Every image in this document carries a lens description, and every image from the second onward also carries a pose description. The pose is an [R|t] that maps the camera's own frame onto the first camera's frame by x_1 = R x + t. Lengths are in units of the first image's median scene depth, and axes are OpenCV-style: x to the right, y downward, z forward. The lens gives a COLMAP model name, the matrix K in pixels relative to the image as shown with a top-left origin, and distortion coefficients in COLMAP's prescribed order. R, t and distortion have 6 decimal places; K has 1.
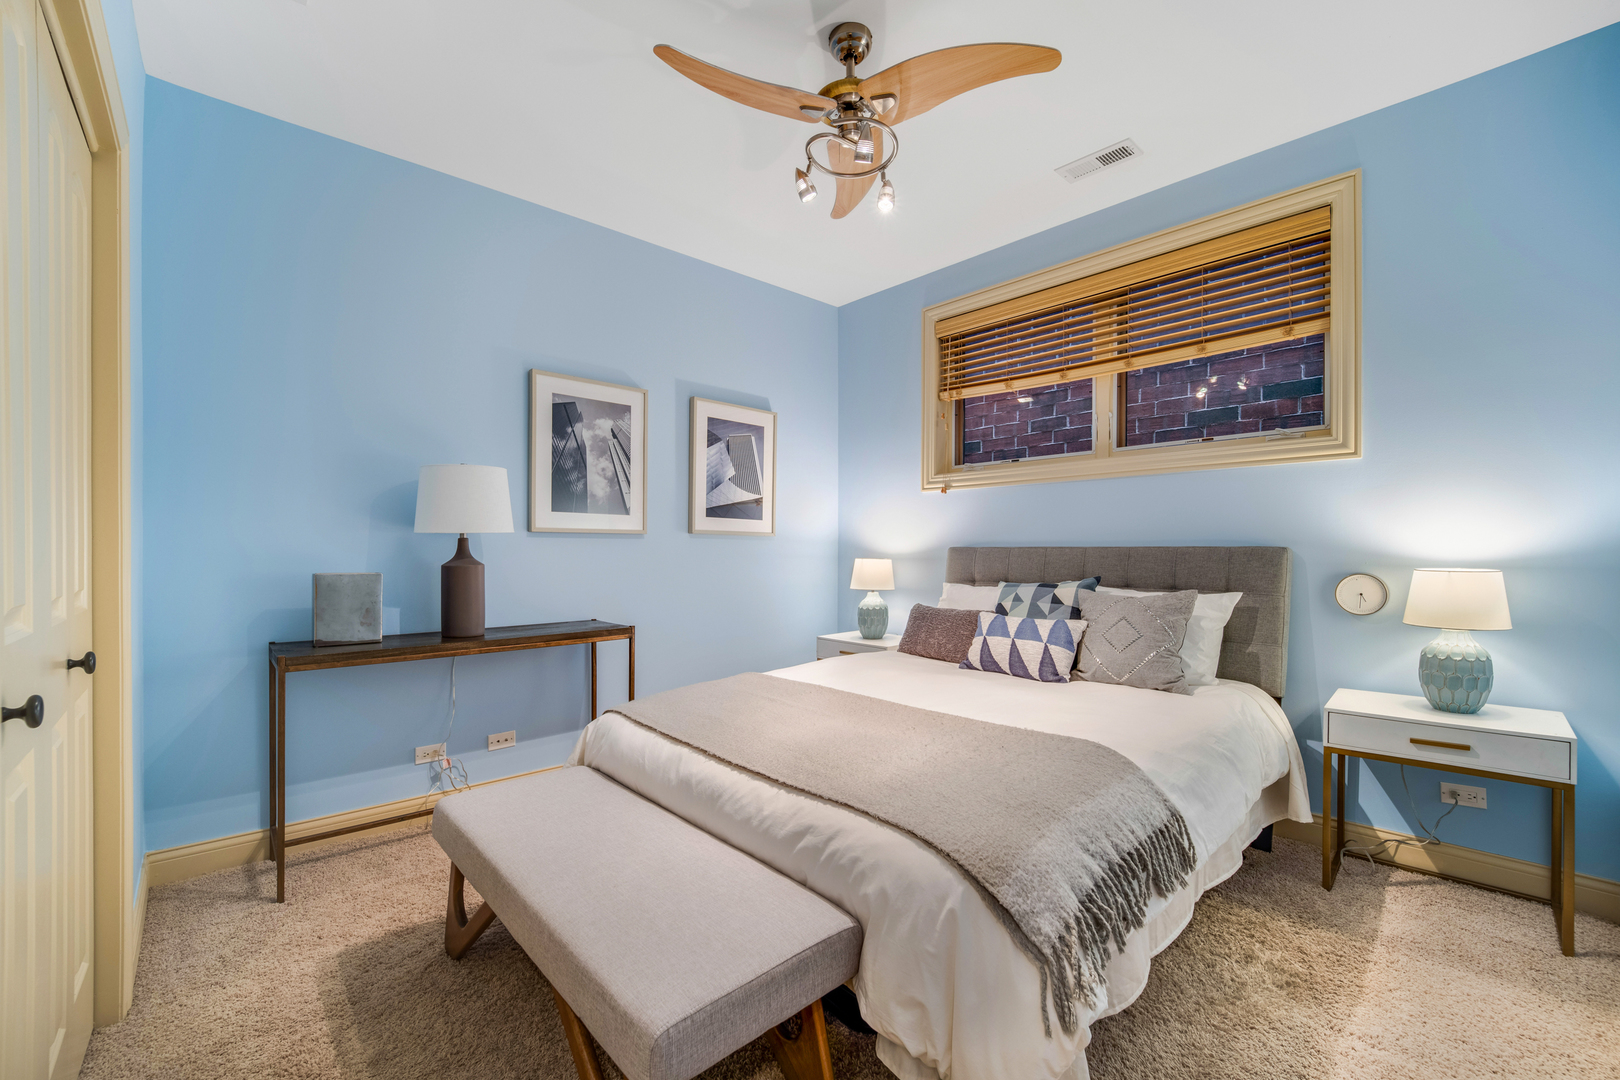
lens RADIAL K [[663.5, 0, 813.0], [0, 663.5, 546.7], [0, 0, 1]] dist [-0.023566, 0.000146]
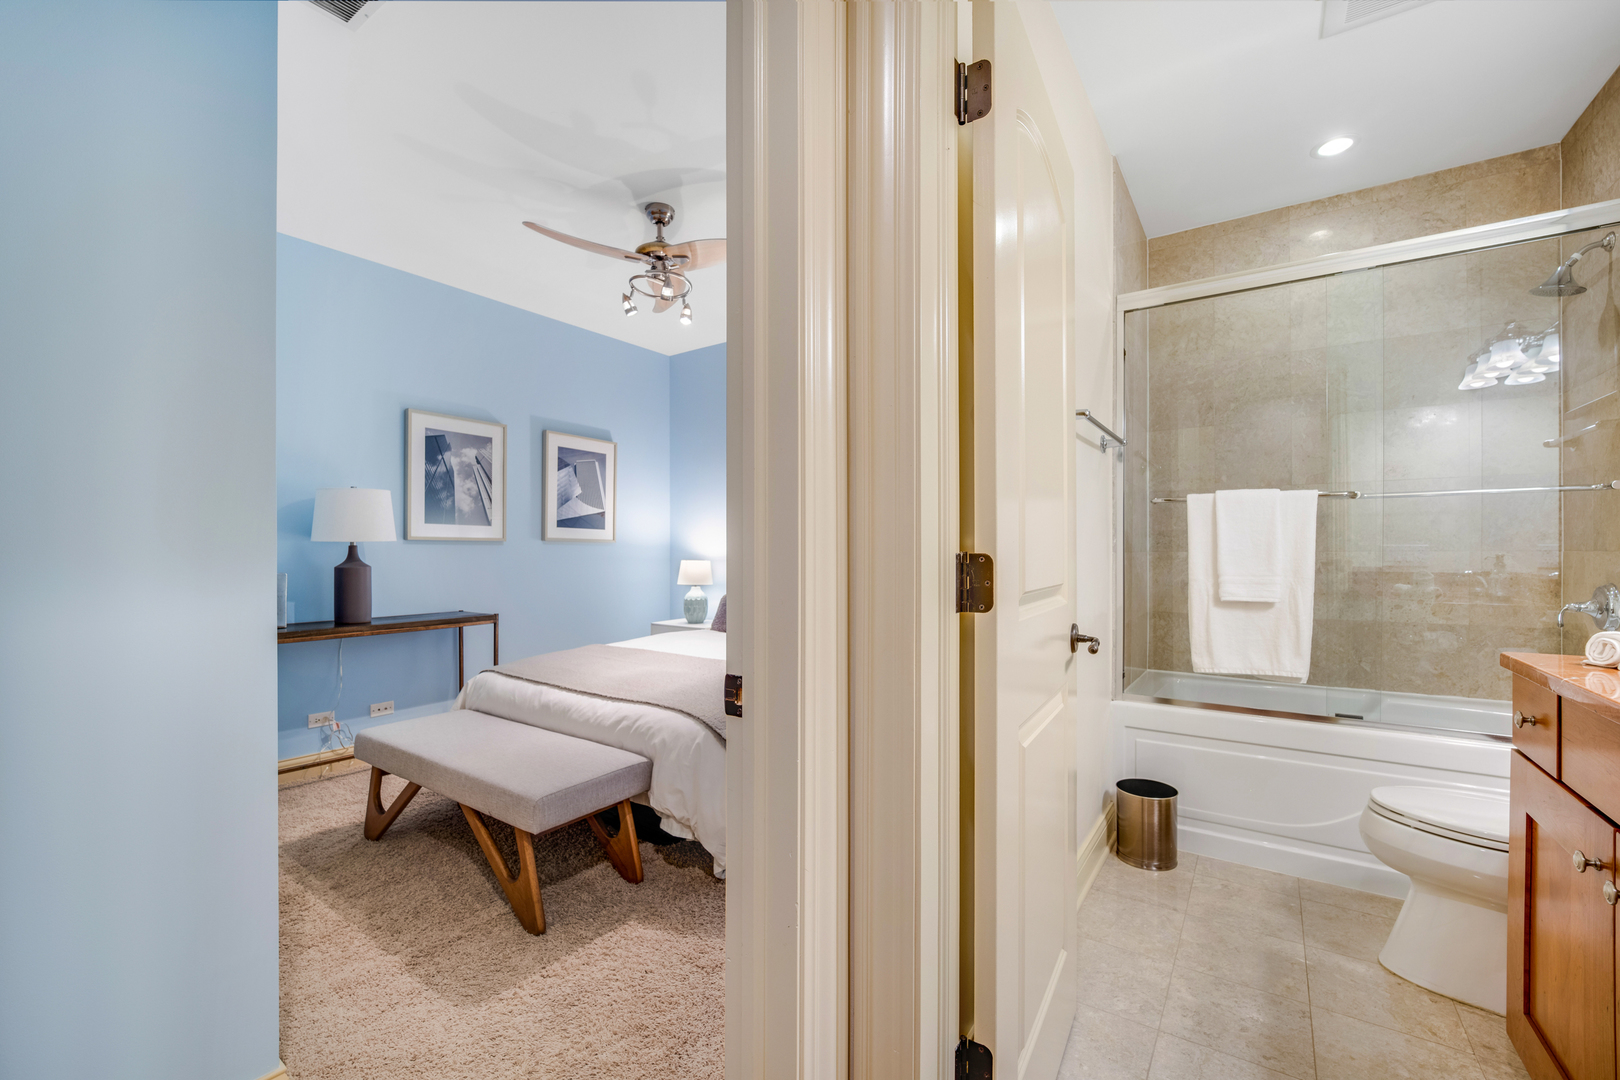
lens RADIAL K [[648.5, 0, 815.5], [0, 648.5, 552.4], [0, 0, 1]] dist [-0.012003, -0.000172]
pose [[0.974941, -0.002799, 0.222447, 0.050612], [0.002104, 0.999992, 0.003361, -0.001701], [-0.222454, -0.002809, 0.974939, -0.357049]]
